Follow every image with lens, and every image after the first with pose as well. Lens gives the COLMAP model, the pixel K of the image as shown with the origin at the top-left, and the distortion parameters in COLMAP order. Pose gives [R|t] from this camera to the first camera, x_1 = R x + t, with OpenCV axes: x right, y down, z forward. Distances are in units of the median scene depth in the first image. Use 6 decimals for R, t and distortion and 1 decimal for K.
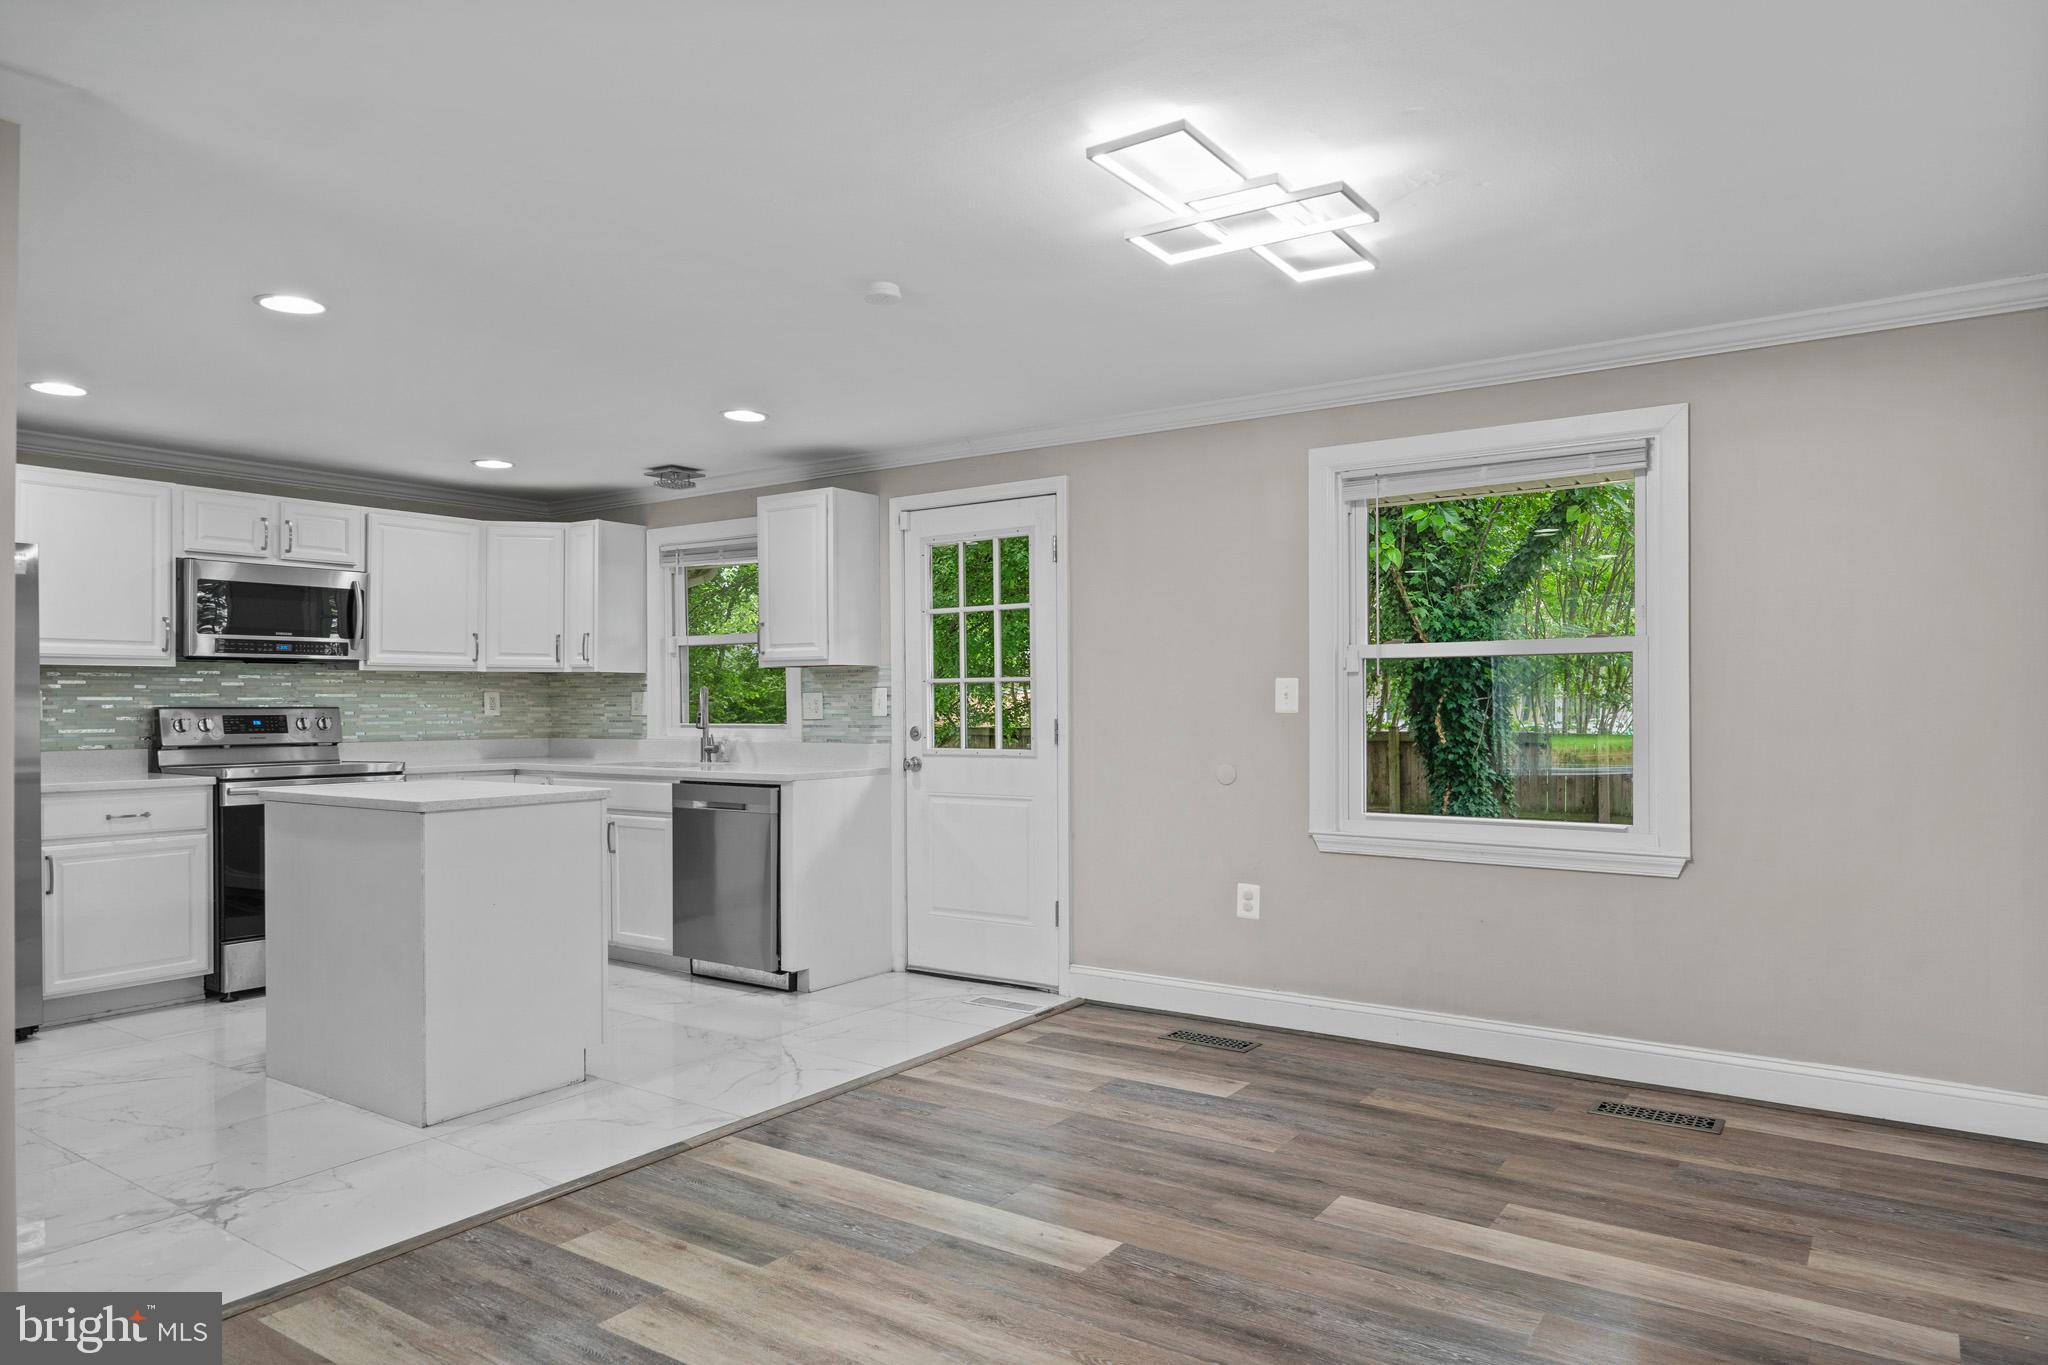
lens RADIAL K [[1257.1, 0, 1030.3], [0, 1257.1, 700.5], [0, 0, 1]] dist [0.003981, -0.002470]
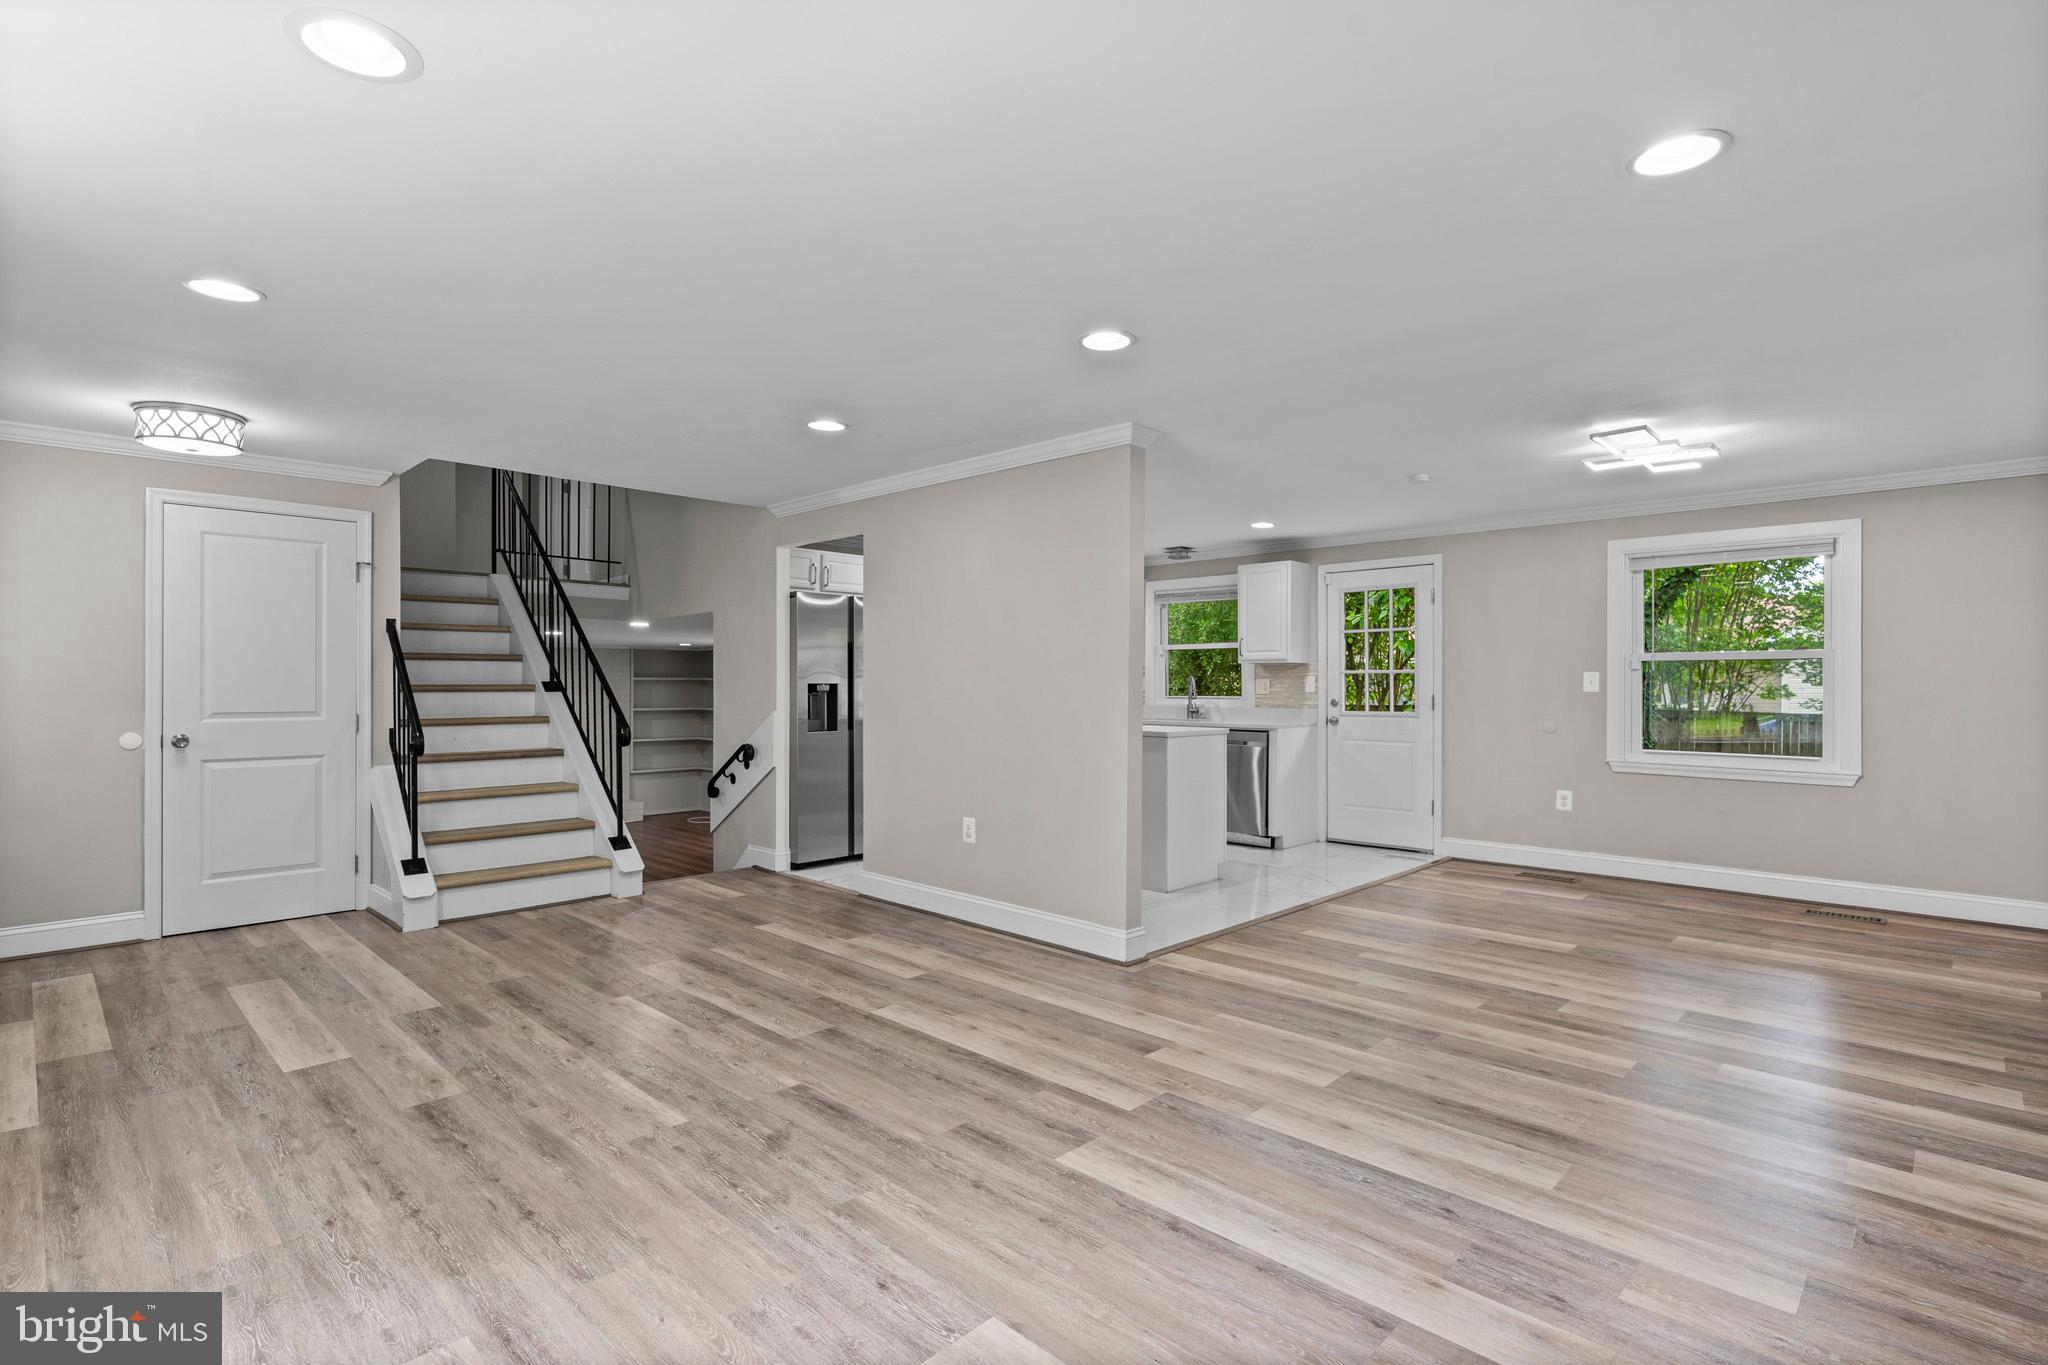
lens RADIAL K [[956.4, 0, 1071.4], [0, 956.4, 678.3], [0, 0, 1]] dist [0.013094, -0.000626]
pose [[0.989985, 0.005698, -0.141058, -0.273055], [-0.006620, 0.999960, -0.006072, 0.003231], [0.141017, 0.006945, 0.989983, -0.354433]]
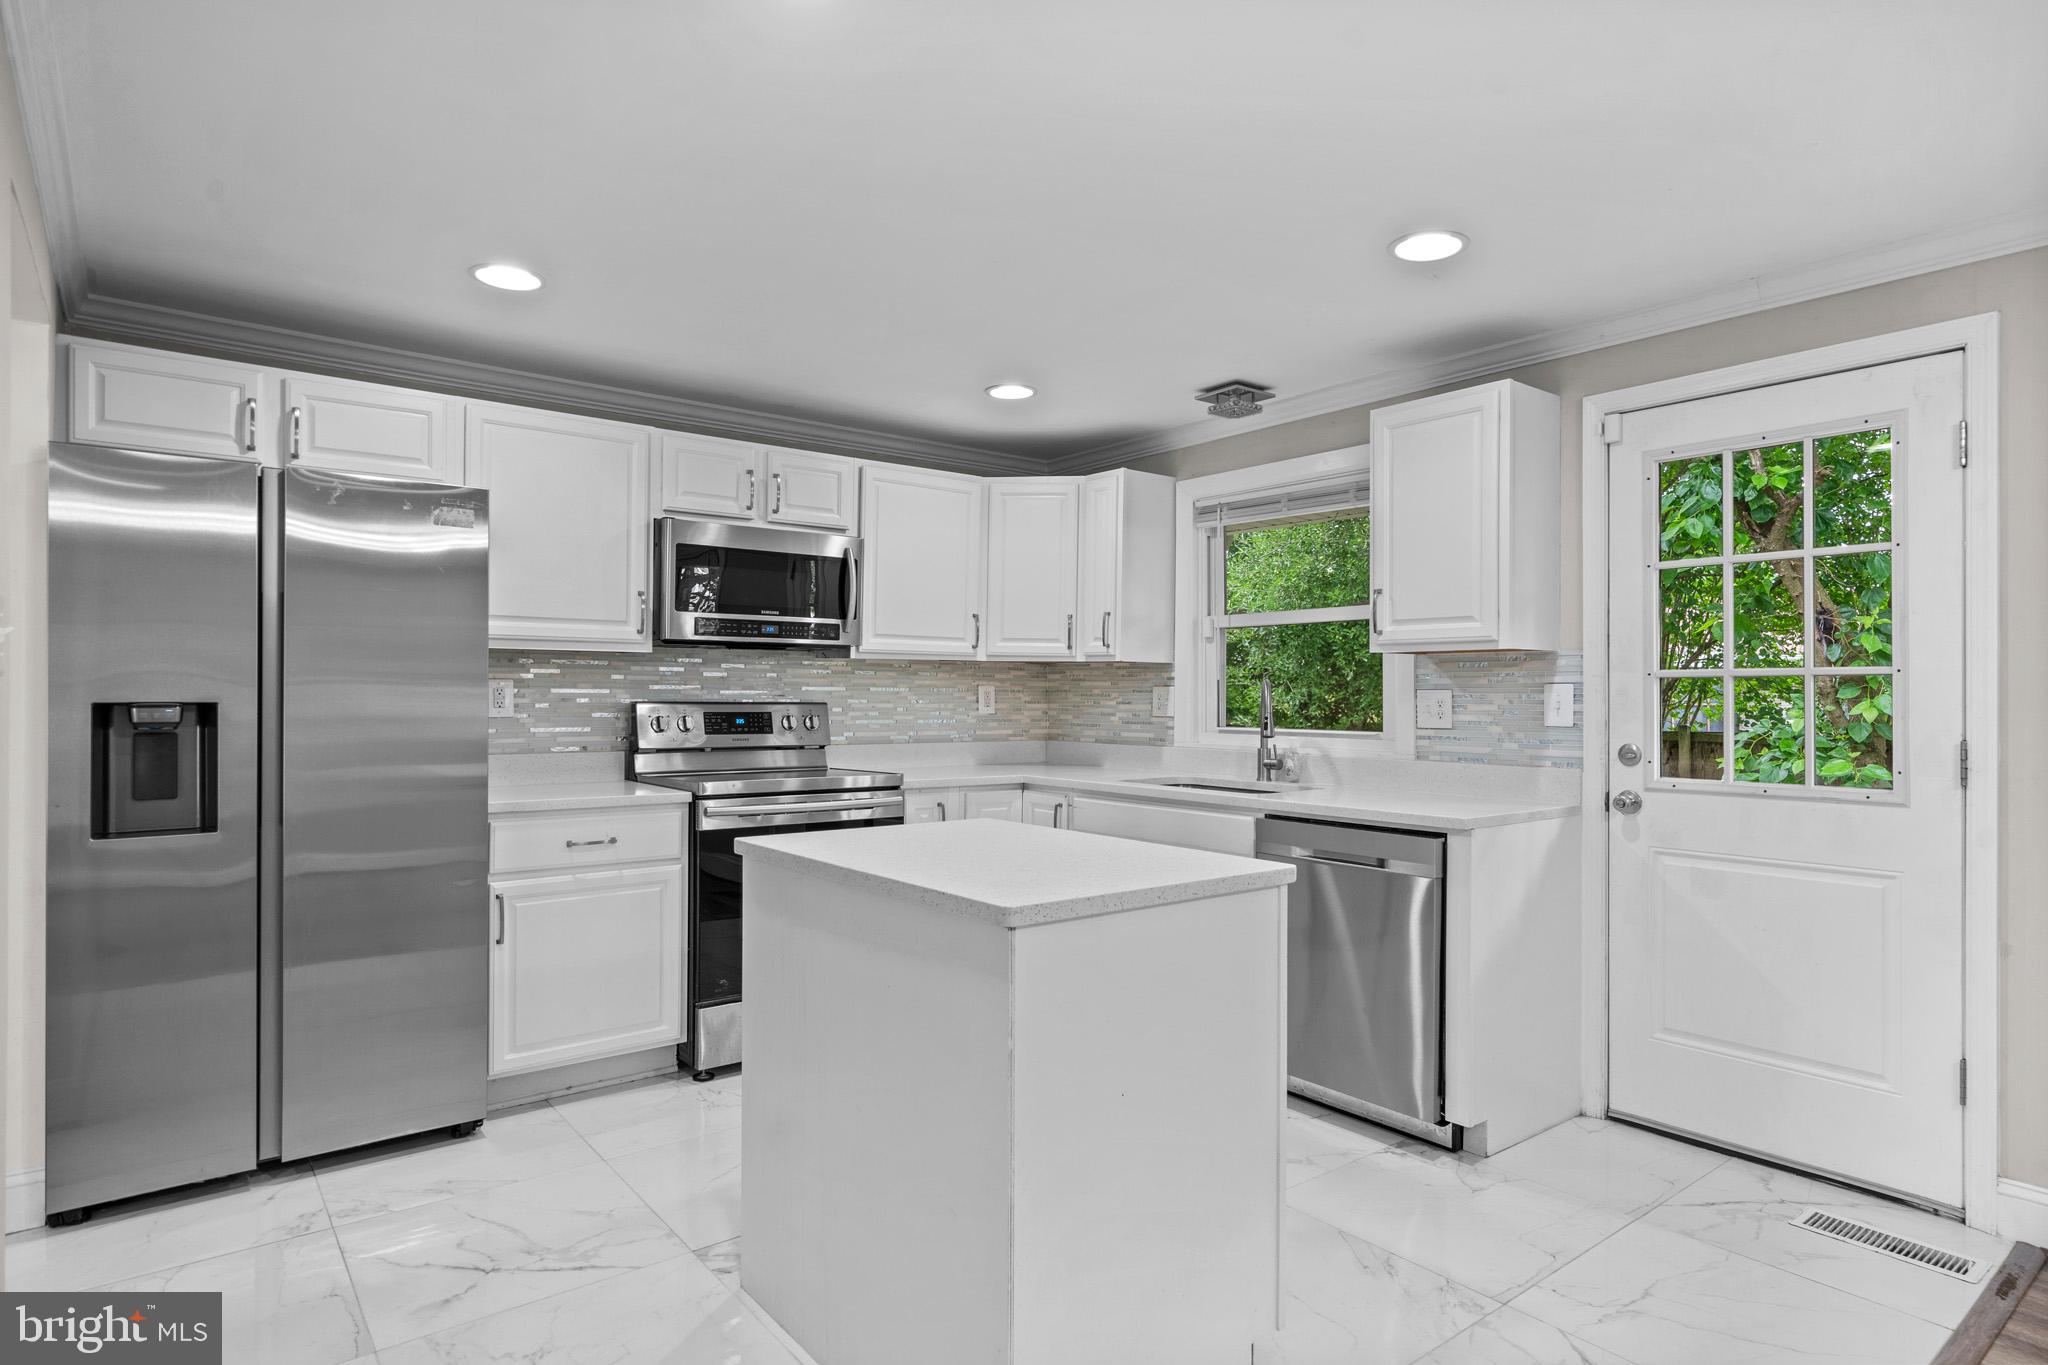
lens RADIAL K [[1122.1, 0, 1032.1], [0, 1122.1, 684.1], [0, 0, 1]] dist [0.000621, -0.001556]
pose [[0.954458, 0.006594, -0.298273, -0.221862], [-0.009110, 0.999934, -0.007046, -0.003461], [0.298207, 0.009442, 0.954455, 0.370736]]
